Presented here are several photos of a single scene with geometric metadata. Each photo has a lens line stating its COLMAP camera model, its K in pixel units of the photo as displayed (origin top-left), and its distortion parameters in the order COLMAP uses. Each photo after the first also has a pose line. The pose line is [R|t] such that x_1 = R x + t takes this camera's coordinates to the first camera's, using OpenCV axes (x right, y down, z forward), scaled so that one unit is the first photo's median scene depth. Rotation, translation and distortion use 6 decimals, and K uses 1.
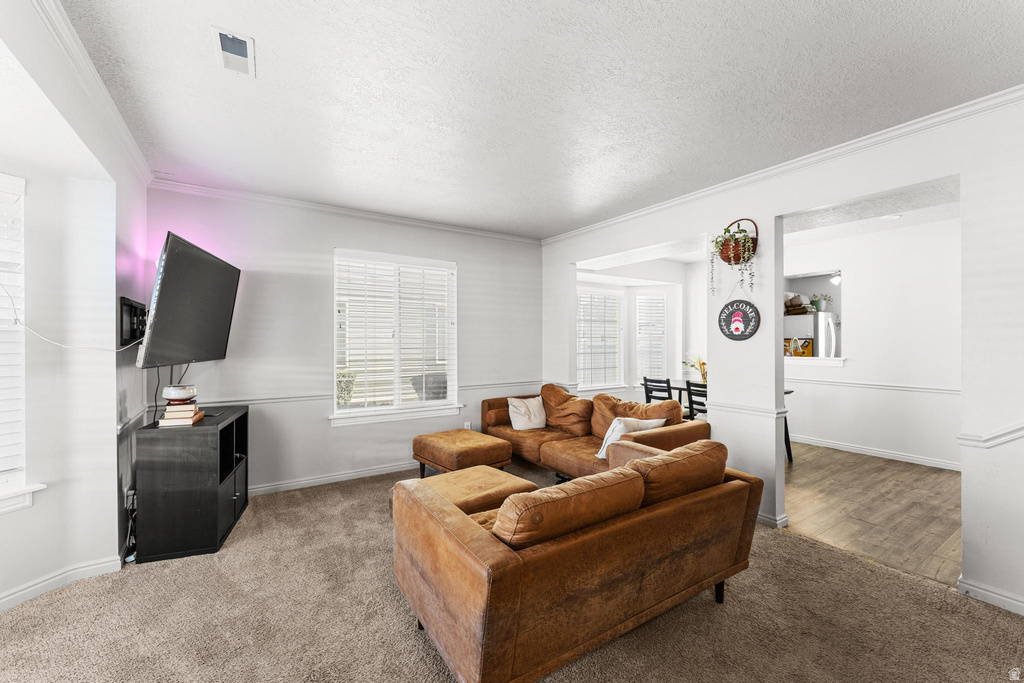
lens RADIAL K [[411.0, 0, 506.2], [0, 411.0, 341.7], [0, 0, 1]] dist [0.001732, 0.000164]
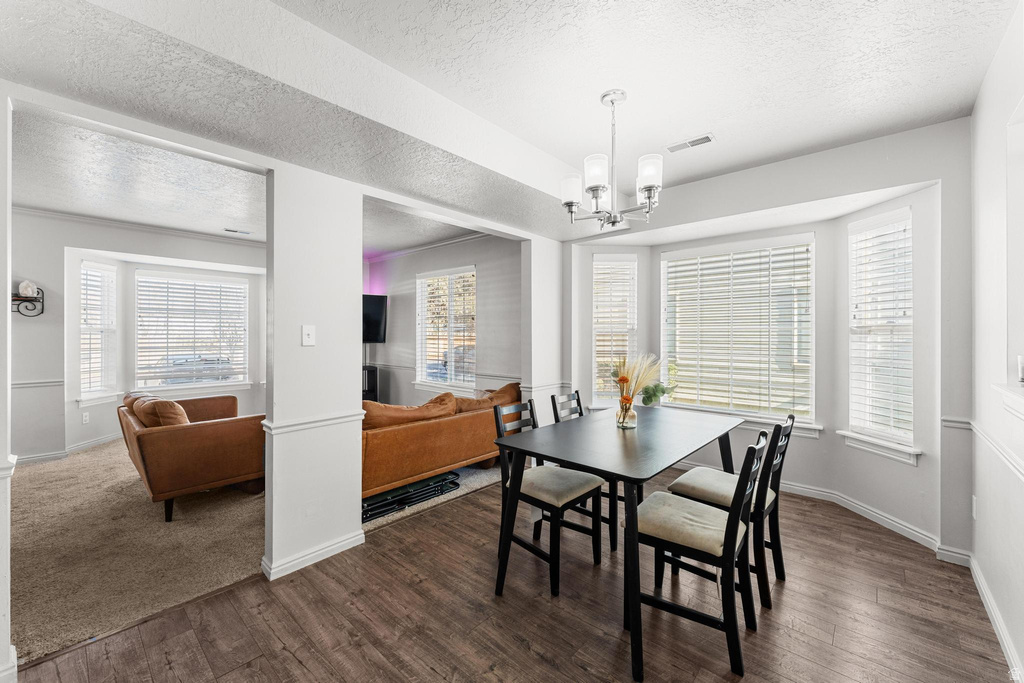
lens RADIAL K [[411.0, 0, 510.1], [0, 411.0, 336.3], [0, 0, 1]] dist [0.001732, 0.000164]
pose [[0.260423, 0.007285, -0.965467, 1.479763], [-0.000496, 0.999972, 0.007412, -0.005461], [0.965495, -0.001451, 0.260419, 1.054769]]
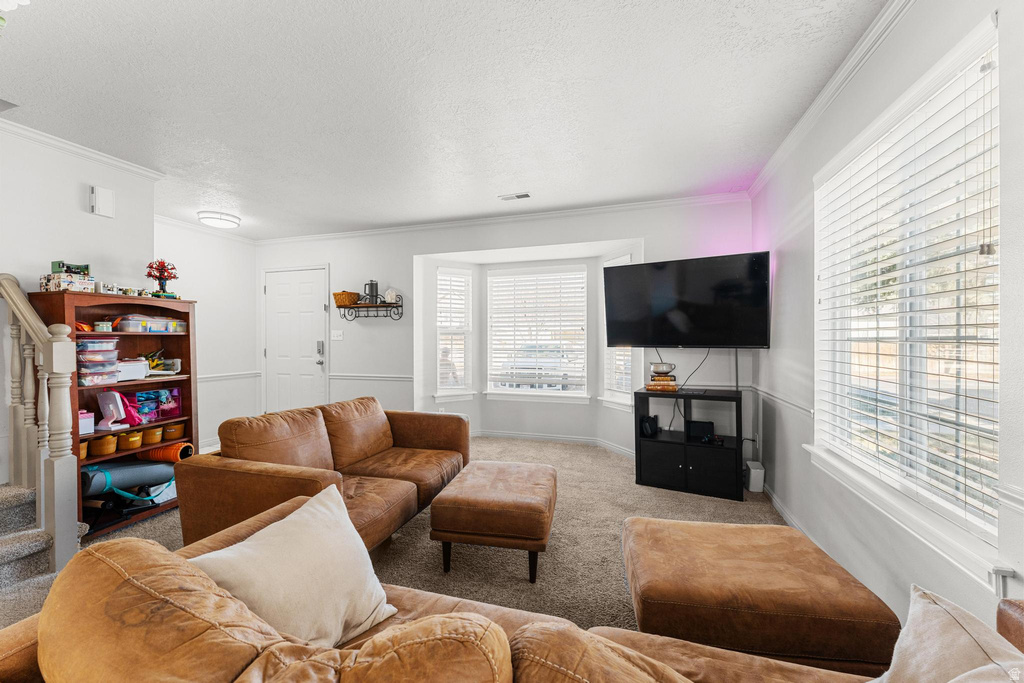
lens RADIAL K [[411.0, 0, 511.0], [0, 411.0, 342.5], [0, 0, 1]] dist [0.001732, 0.000164]
pose [[-0.760056, 0.008785, -0.649798, 0.381201], [0.004311, 0.999955, 0.008476, 0.016713], [0.649843, 0.003641, -0.760060, 1.389942]]
